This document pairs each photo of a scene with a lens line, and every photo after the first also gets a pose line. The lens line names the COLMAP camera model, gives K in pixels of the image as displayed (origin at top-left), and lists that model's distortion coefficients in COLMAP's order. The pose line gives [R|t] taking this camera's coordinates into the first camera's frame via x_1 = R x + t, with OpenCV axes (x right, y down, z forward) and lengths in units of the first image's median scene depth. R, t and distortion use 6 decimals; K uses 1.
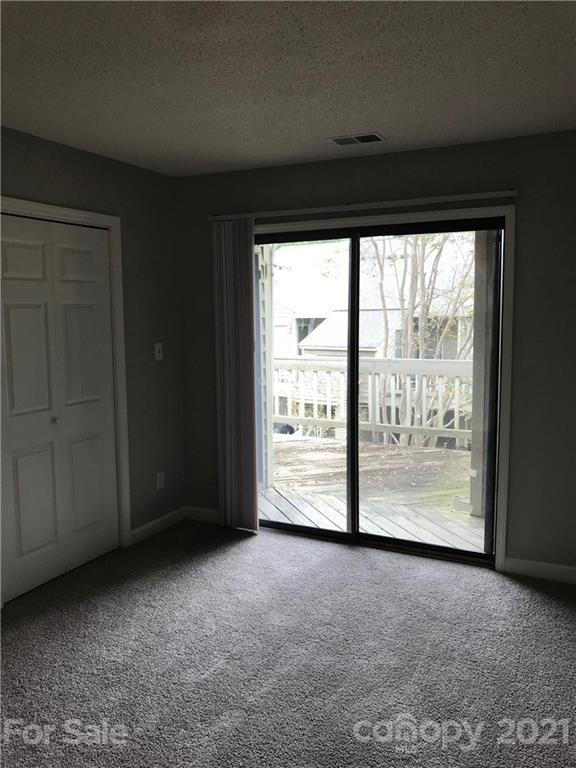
lens RADIAL K [[637.4, 0, 289.5], [0, 637.4, 378.7], [0, 0, 1]] dist [0.045038, -0.072205]
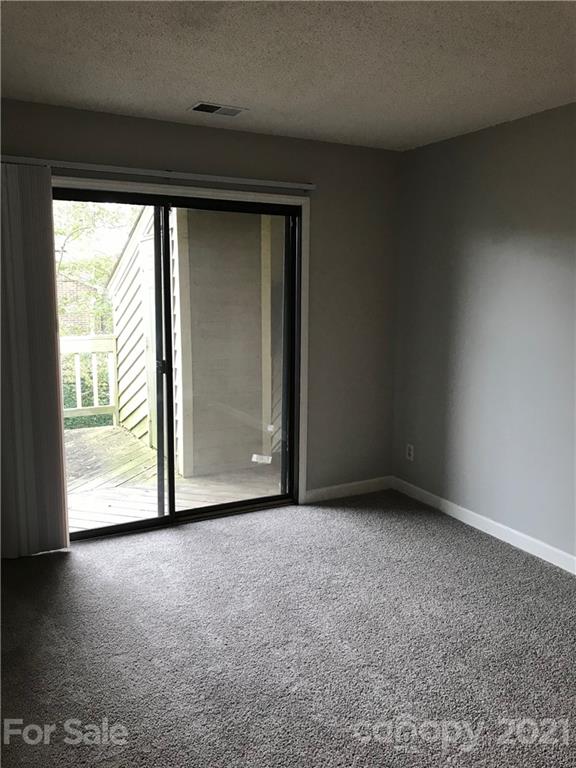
lens RADIAL K [[622.0, 0, 287.8], [0, 622.0, 392.7], [0, 0, 1]] dist [0.129538, -0.303695]
pose [[0.583340, -0.125088, 0.802538, -0.550008], [0.075961, 0.992141, 0.099426, -0.025743], [-0.808668, 0.002962, 0.588257, 0.295249]]
